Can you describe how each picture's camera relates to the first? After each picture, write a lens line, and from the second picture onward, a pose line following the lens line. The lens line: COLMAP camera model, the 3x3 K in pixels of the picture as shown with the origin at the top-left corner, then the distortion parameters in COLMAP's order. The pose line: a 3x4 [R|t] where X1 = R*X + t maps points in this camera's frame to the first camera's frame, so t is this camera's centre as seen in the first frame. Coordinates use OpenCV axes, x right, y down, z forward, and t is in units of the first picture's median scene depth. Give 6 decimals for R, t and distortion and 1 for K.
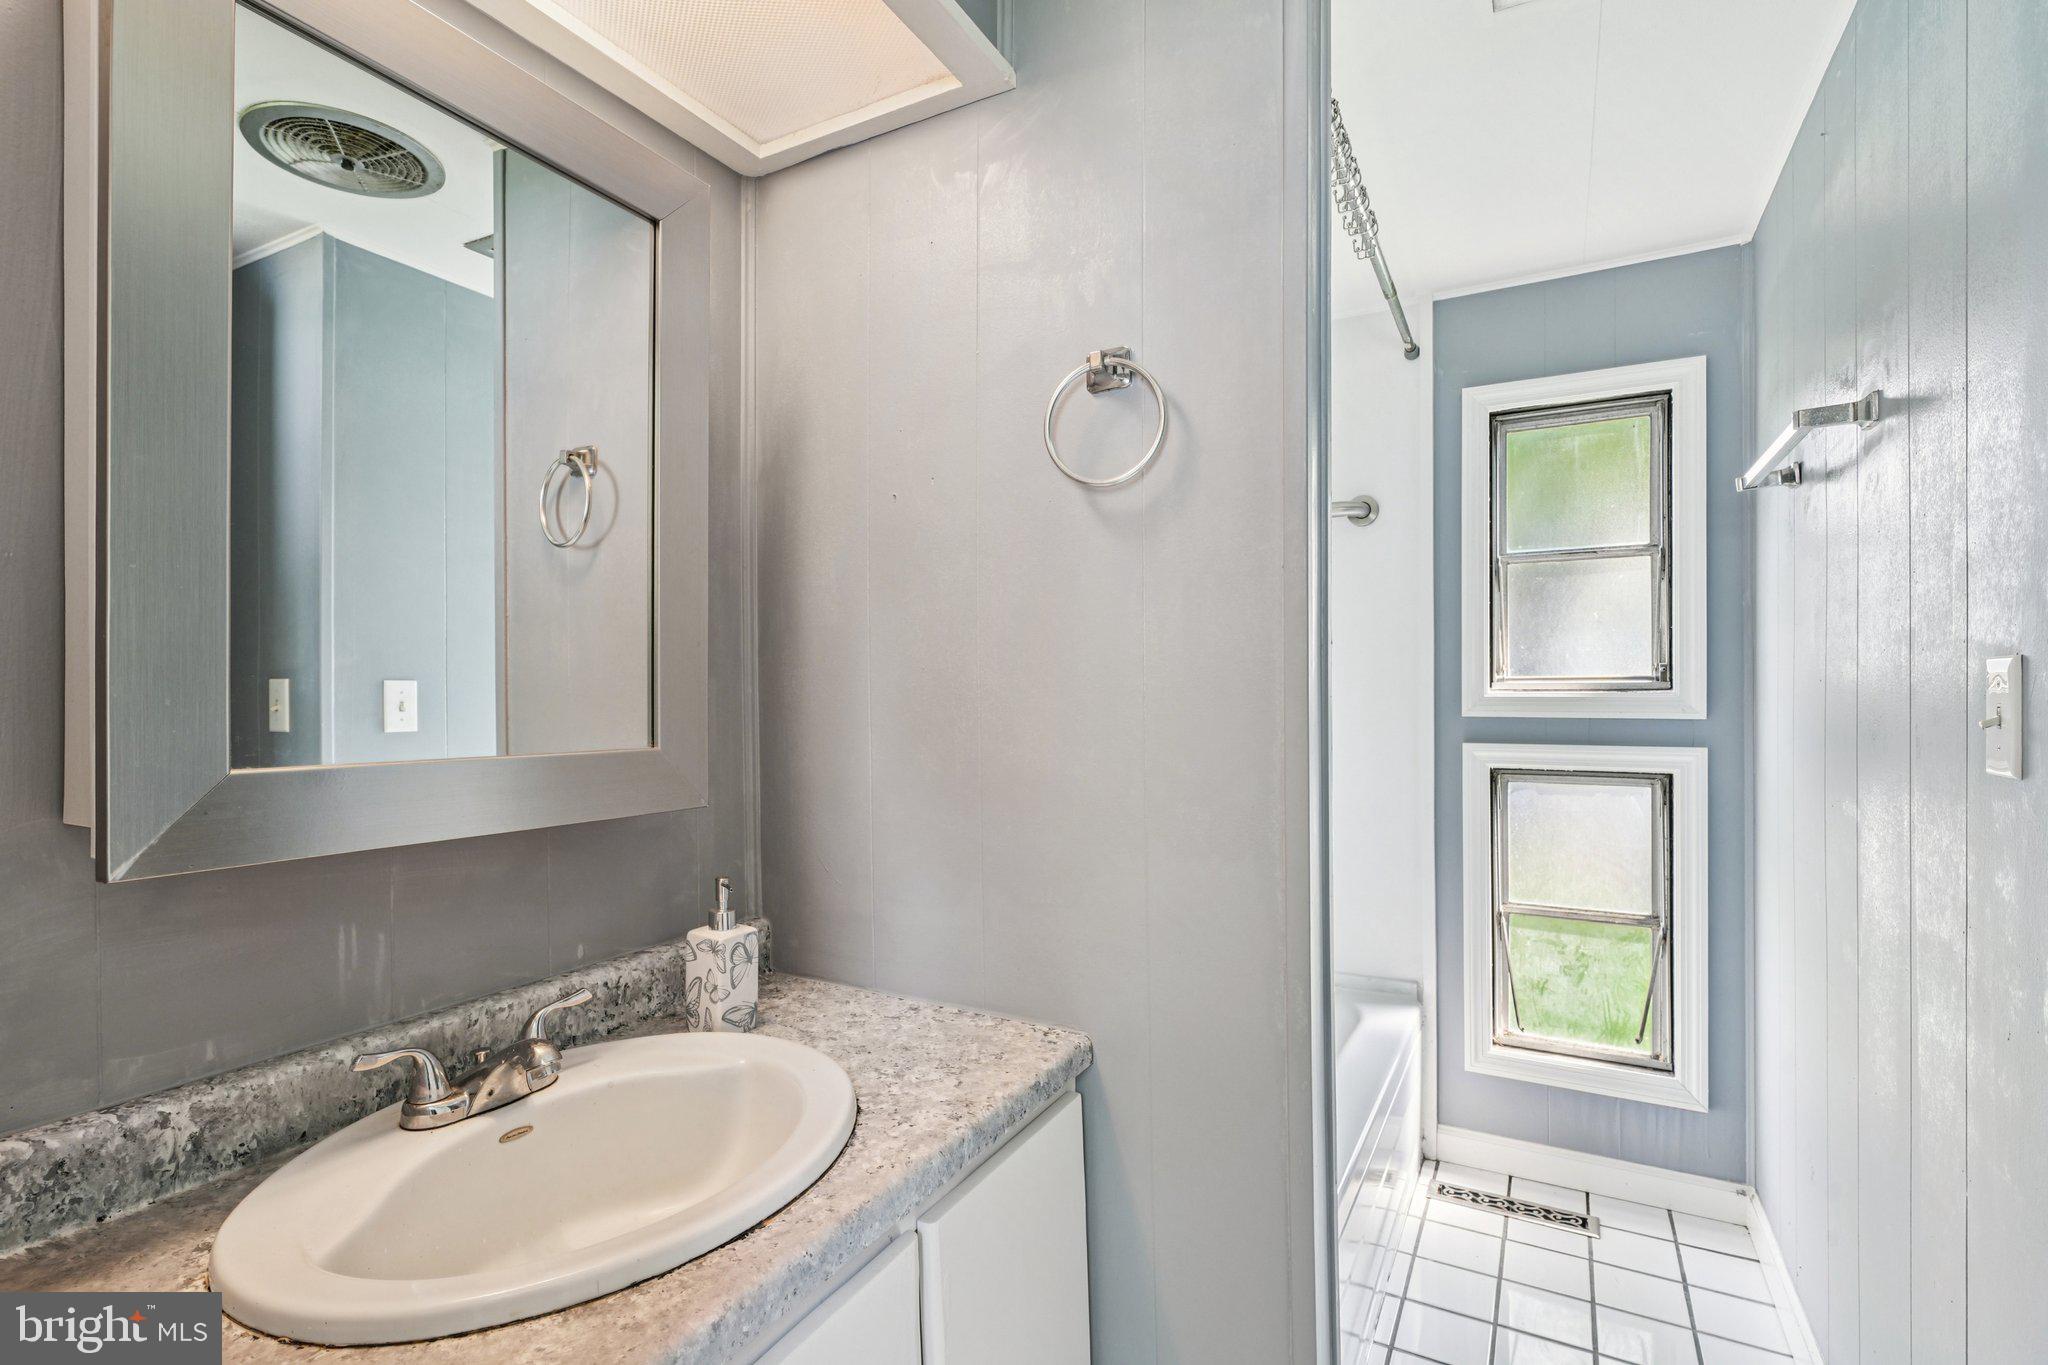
lens RADIAL K [[957.4, 0, 1023.9], [0, 957.4, 686.7], [0, 0, 1]] dist [-0.001670, 0.002453]
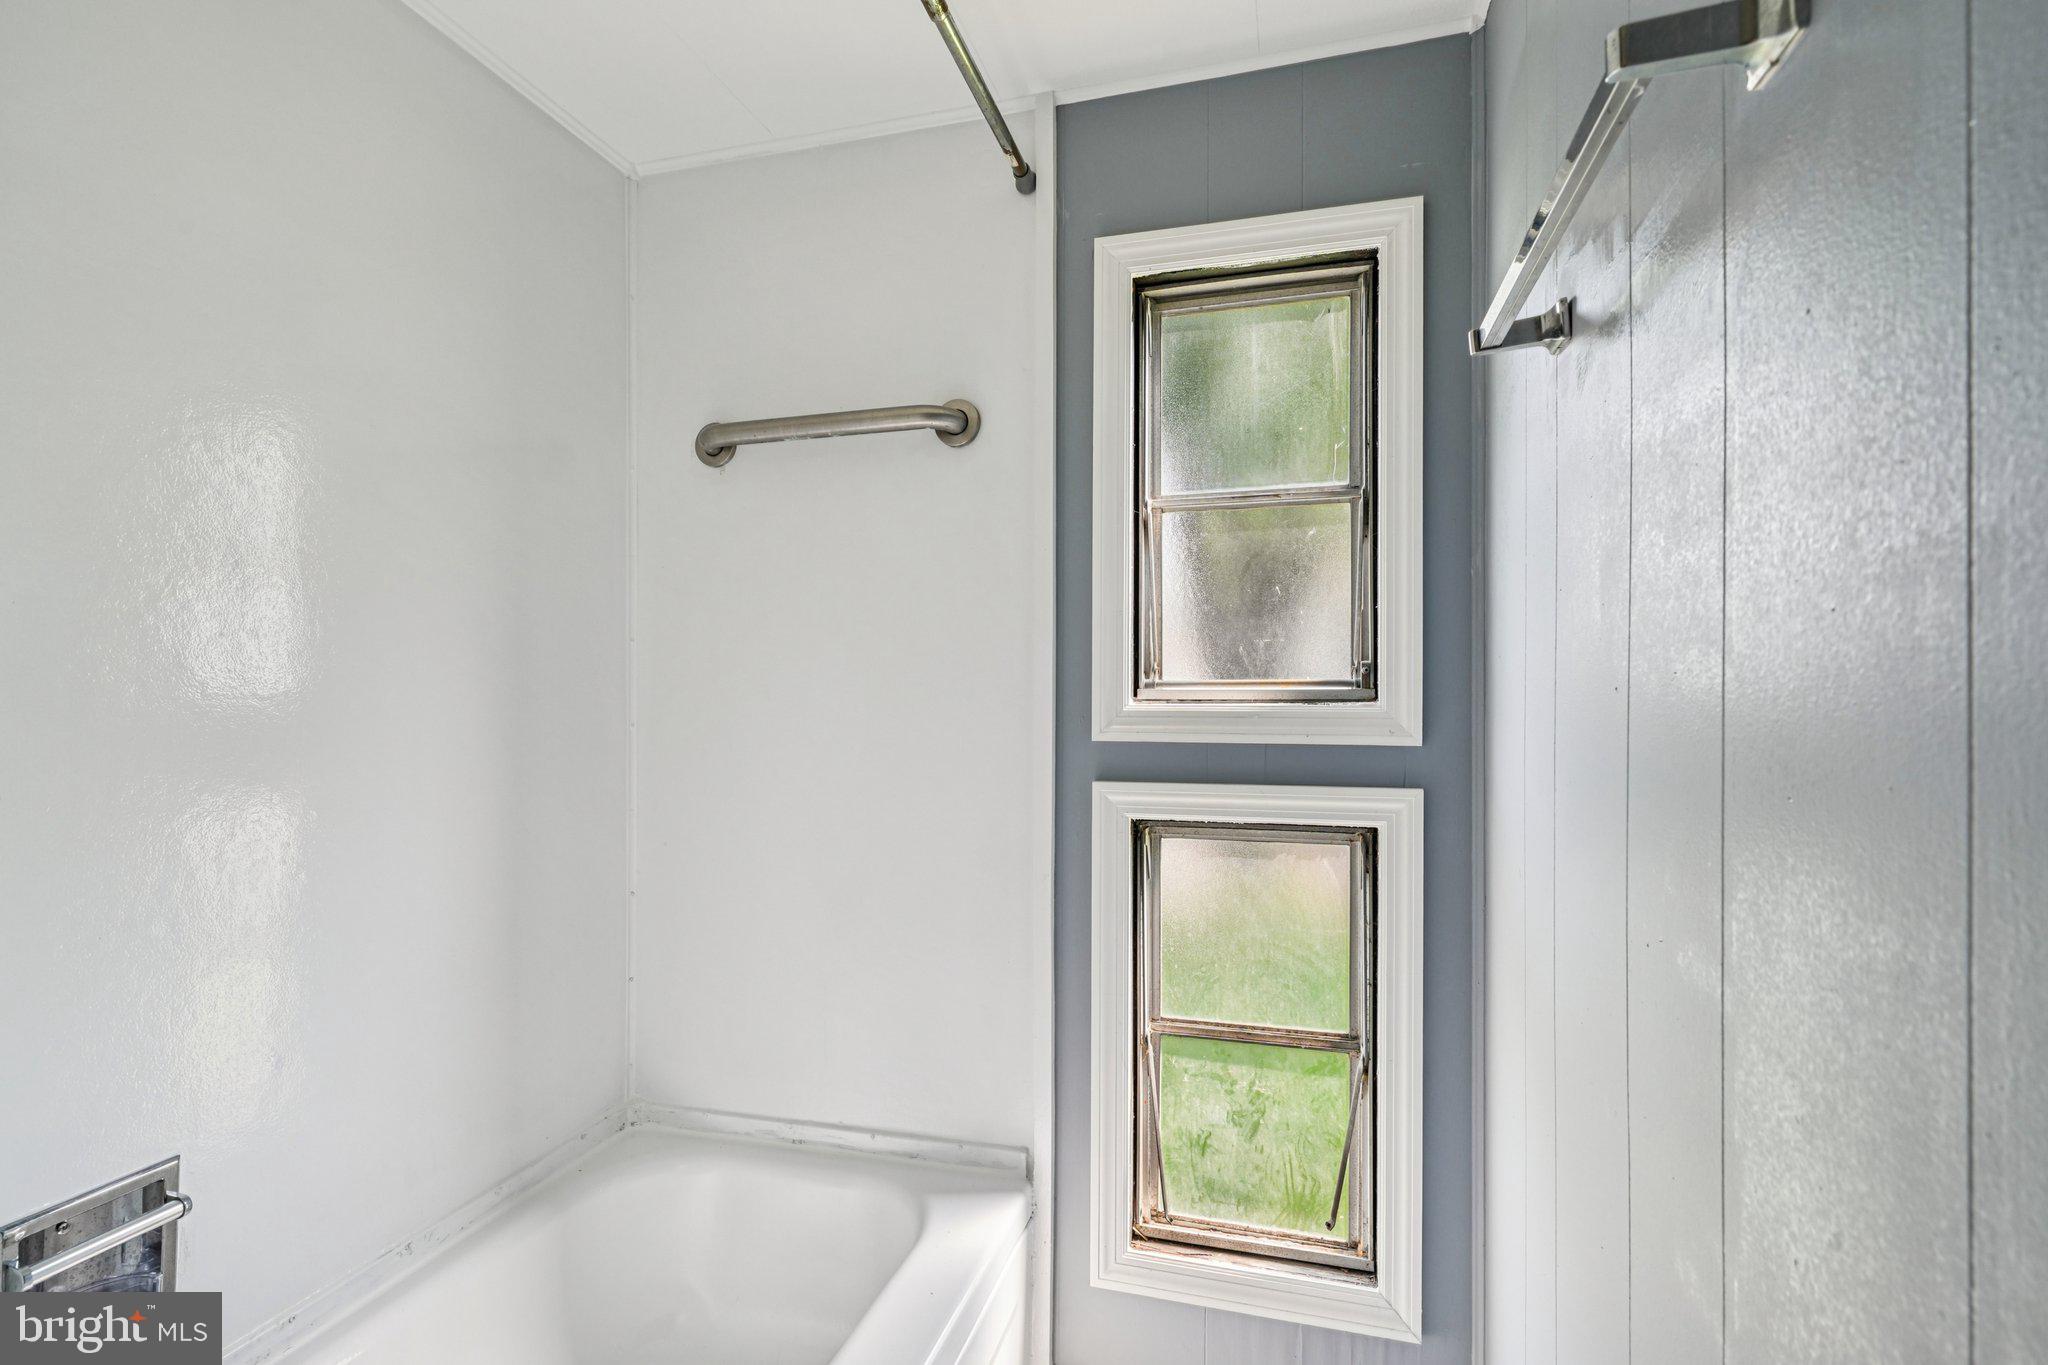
lens RADIAL K [[957.4, 0, 1023.6], [0, 957.4, 687.8], [0, 0, 1]] dist [-0.001670, 0.002453]
pose [[0.975031, 0.006452, 0.221977, 0.279427], [-0.005779, 0.999977, -0.003681, -0.002416], [-0.221995, 0.002306, 0.975045, 0.390384]]
